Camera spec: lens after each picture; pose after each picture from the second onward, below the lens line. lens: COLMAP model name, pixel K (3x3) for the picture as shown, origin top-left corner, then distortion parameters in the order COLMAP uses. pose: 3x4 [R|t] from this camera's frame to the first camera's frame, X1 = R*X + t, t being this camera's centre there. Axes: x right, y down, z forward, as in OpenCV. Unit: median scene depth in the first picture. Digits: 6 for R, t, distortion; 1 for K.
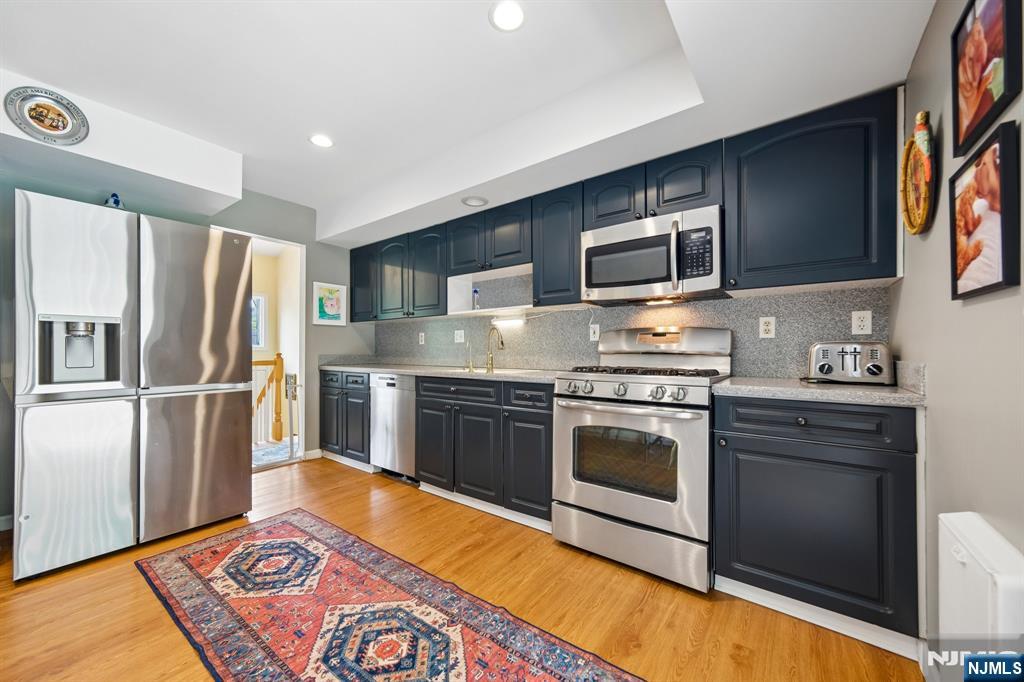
lens RADIAL K [[384.3, 0, 513.6], [0, 384.3, 348.2], [0, 0, 1]] dist [-0.000733, 0.004468]
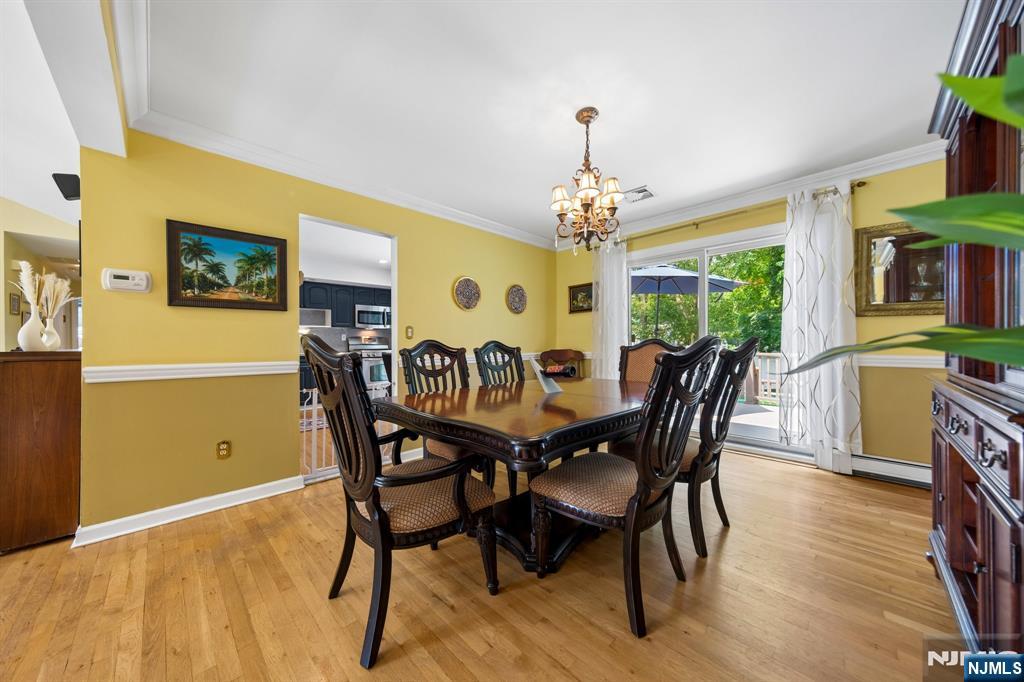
lens RADIAL K [[349.7, 0, 510.0], [0, 349.7, 343.1], [0, 0, 1]] dist [-0.006830, 0.005387]
pose [[0.141541, 0.002441, 0.989929, -2.476423], [0.000370, 0.999997, -0.002519, 0.007522], [-0.989932, 0.000723, 0.141540, -0.607789]]
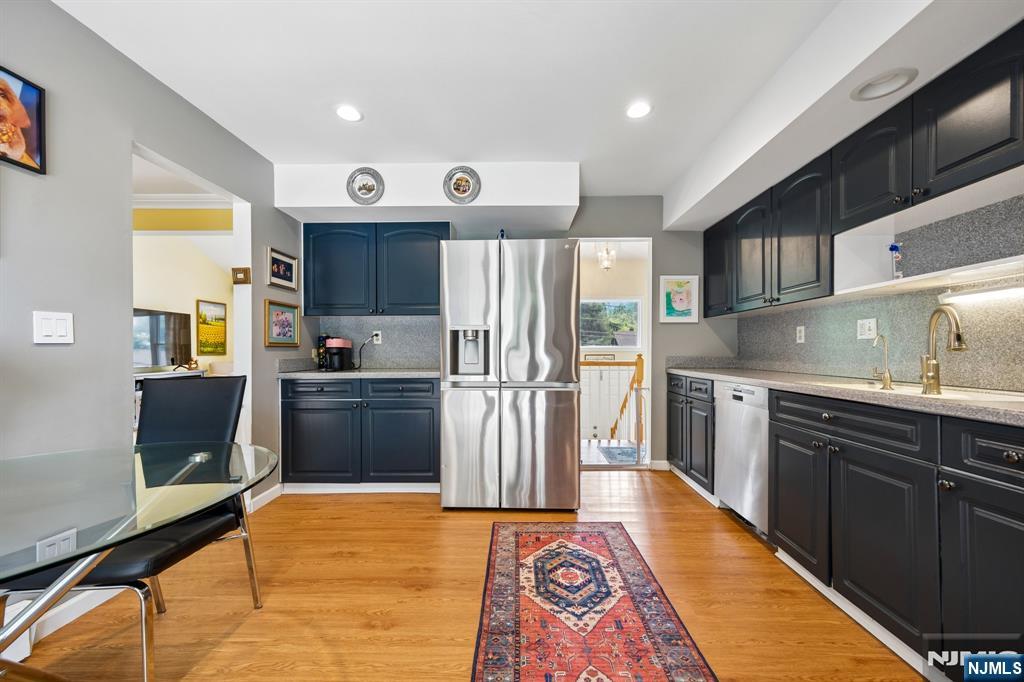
lens RADIAL K [[400.9, 0, 511.8], [0, 400.9, 350.4], [0, 0, 1]] dist [0.017049, 0.000260]
pose [[0.580802, 0.001122, -0.814044, 0.087513], [0.002085, 0.999994, 0.002866, 0.000507], [0.814042, -0.003362, 0.580796, 0.266199]]
